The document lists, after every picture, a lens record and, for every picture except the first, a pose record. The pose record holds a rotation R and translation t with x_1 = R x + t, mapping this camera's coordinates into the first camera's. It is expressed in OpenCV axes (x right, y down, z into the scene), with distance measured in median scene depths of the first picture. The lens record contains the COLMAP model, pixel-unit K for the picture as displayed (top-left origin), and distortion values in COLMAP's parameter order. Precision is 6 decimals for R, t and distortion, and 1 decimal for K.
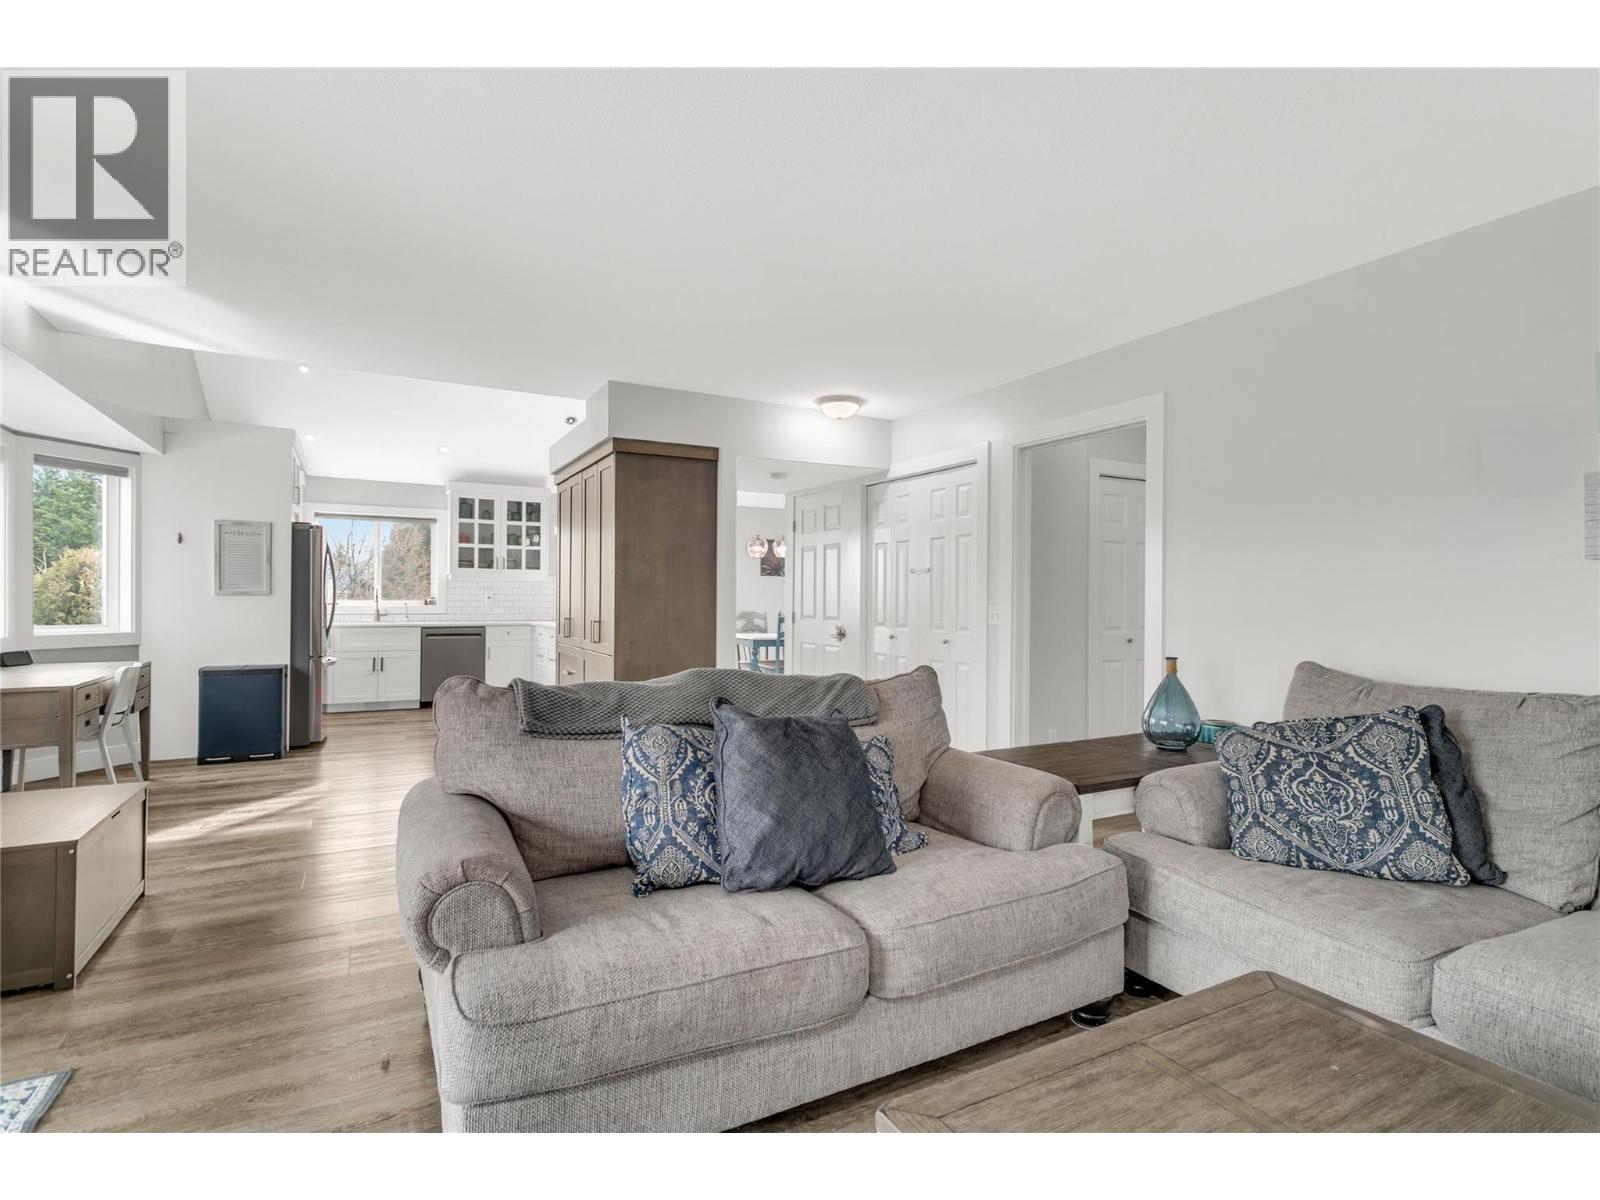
lens RADIAL K [[765.6, 0, 847.7], [0, 765.6, 604.7], [0, 0, 1]] dist [0.000296, 0.003538]
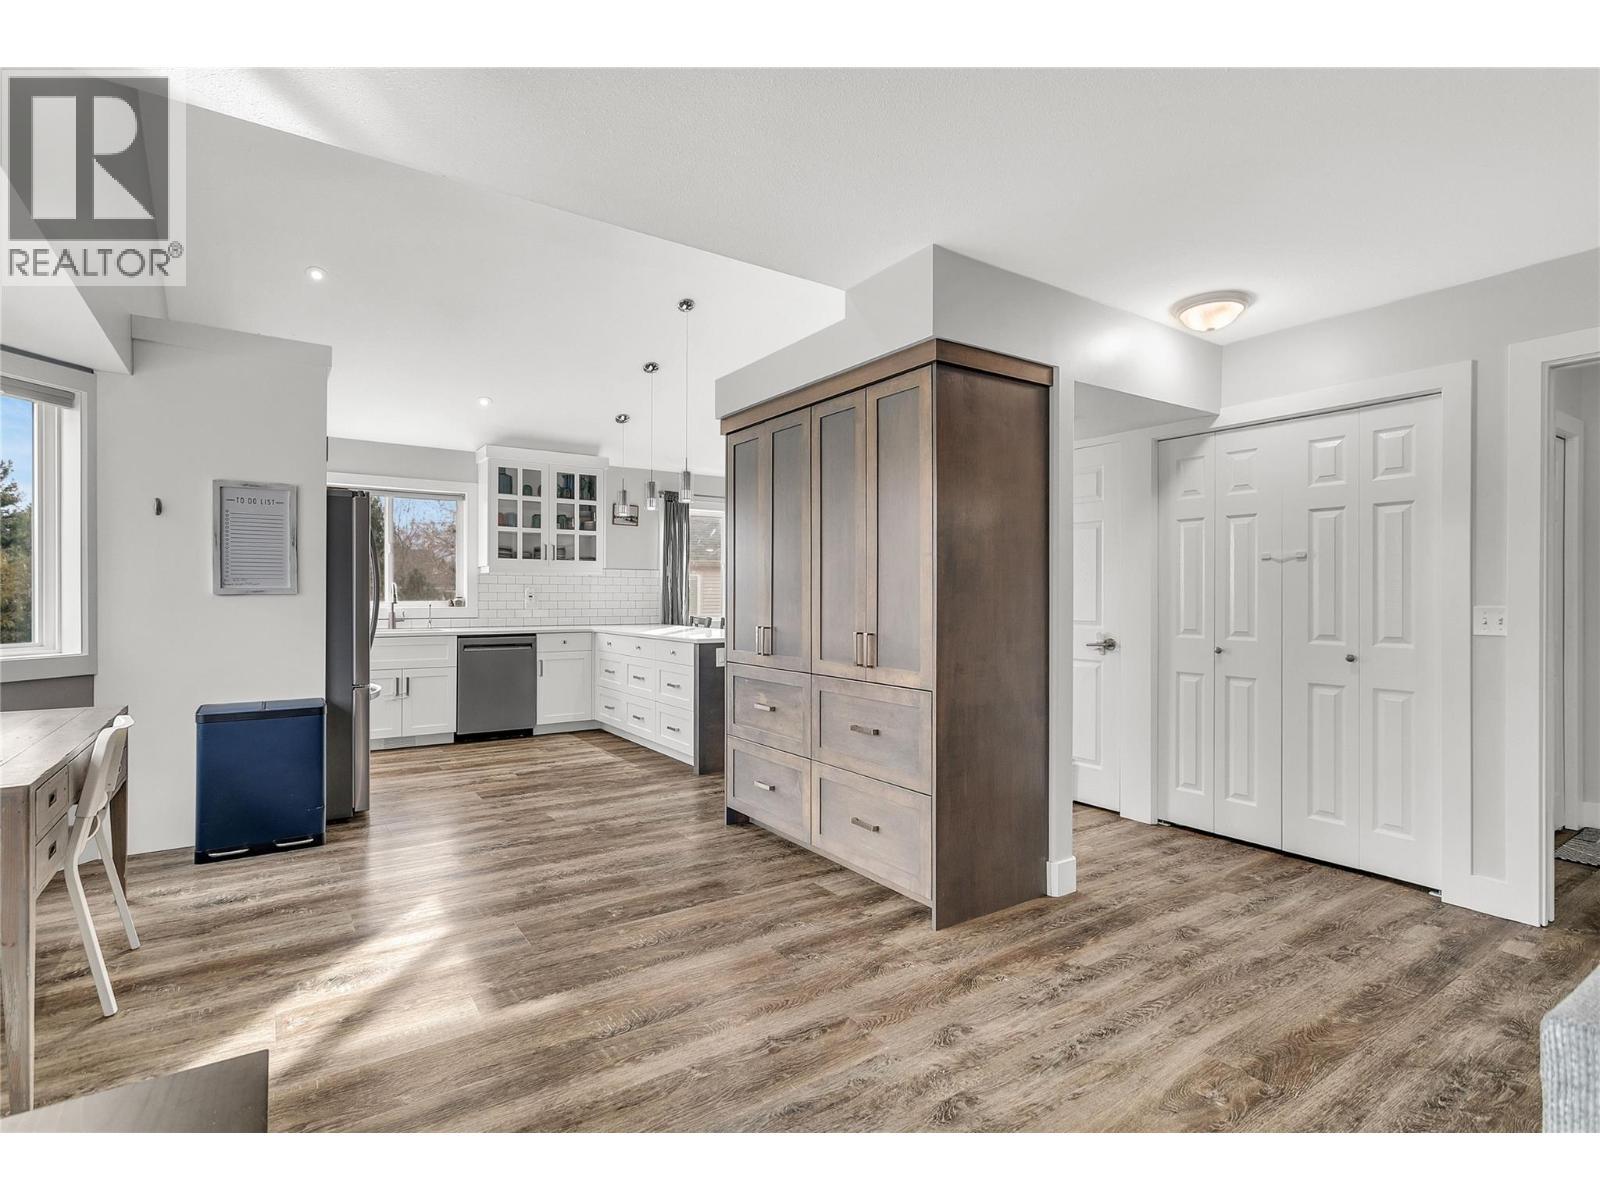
lens RADIAL K [[765.6, 0, 833.4], [0, 765.6, 603.6], [0, 0, 1]] dist [0.000296, 0.003538]
pose [[0.997041, -0.005347, 0.076683, -0.333359], [0.005053, 0.999979, 0.004030, -0.005271], [-0.076702, -0.003631, 0.997047, 0.295748]]
